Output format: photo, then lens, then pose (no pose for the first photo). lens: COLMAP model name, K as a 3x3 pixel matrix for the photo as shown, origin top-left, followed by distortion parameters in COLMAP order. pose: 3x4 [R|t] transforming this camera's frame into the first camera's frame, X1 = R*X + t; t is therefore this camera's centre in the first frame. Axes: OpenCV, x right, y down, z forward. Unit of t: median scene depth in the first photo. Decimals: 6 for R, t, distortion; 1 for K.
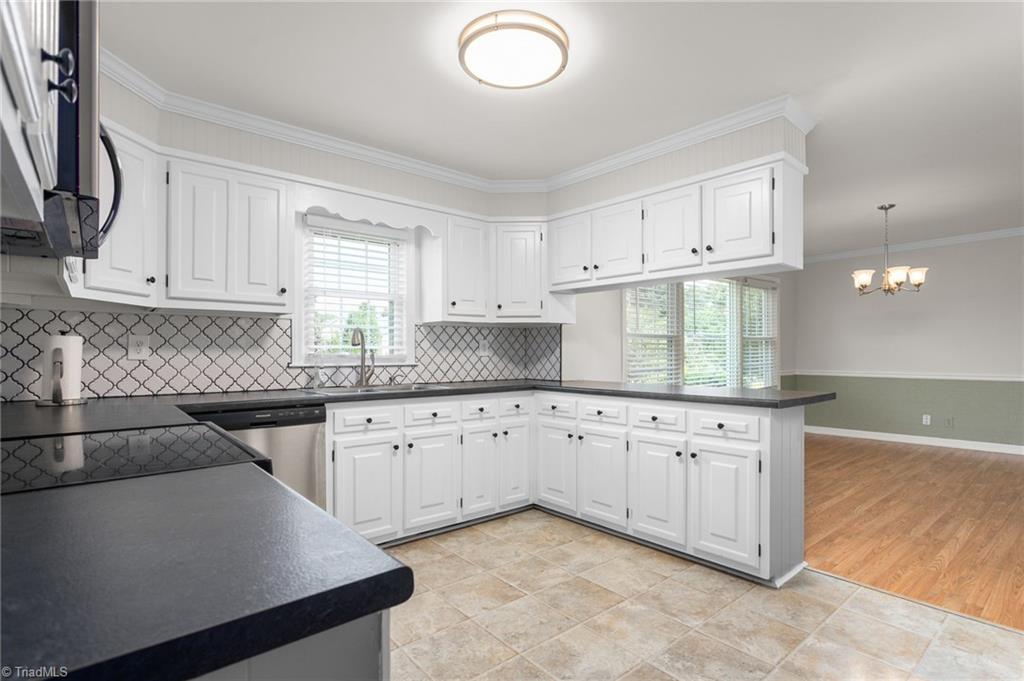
lens RADIAL K [[522.3, 0, 512.0], [0, 522.3, 340.5], [0, 0, 1]] dist [0.000127, 0.000336]
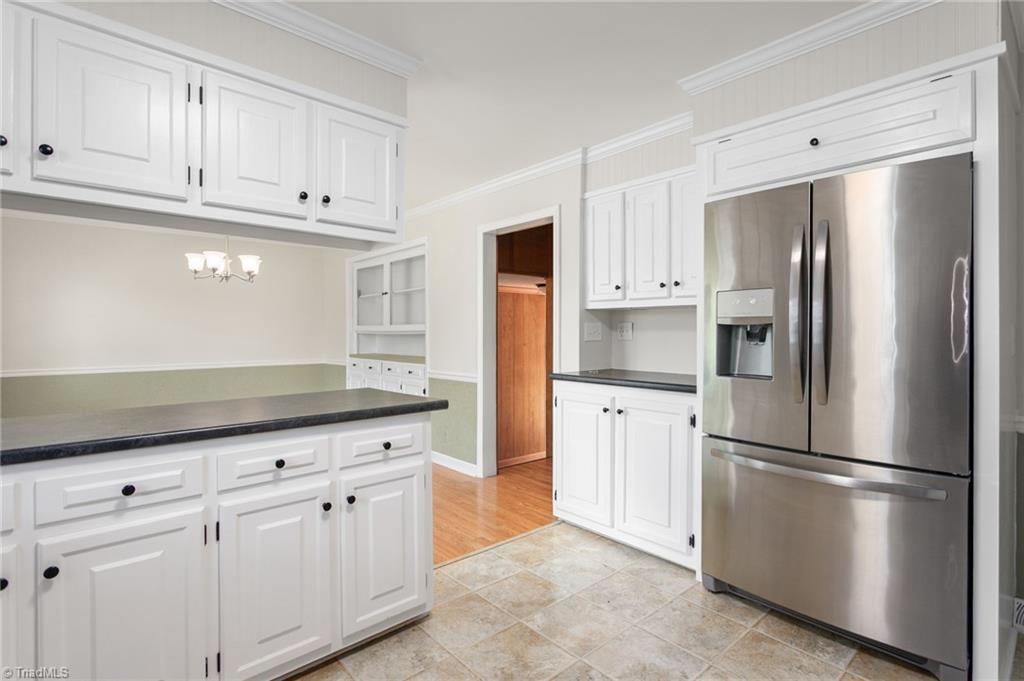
lens RADIAL K [[505.5, 0, 513.1], [0, 505.5, 335.0], [0, 0, 1]] dist [-0.001534, -0.000346]
pose [[-0.033161, 0.006967, 0.999426, -0.179622], [-0.008856, 0.999934, -0.007265, 0.004244], [-0.999411, -0.009091, -0.033098, 0.453528]]
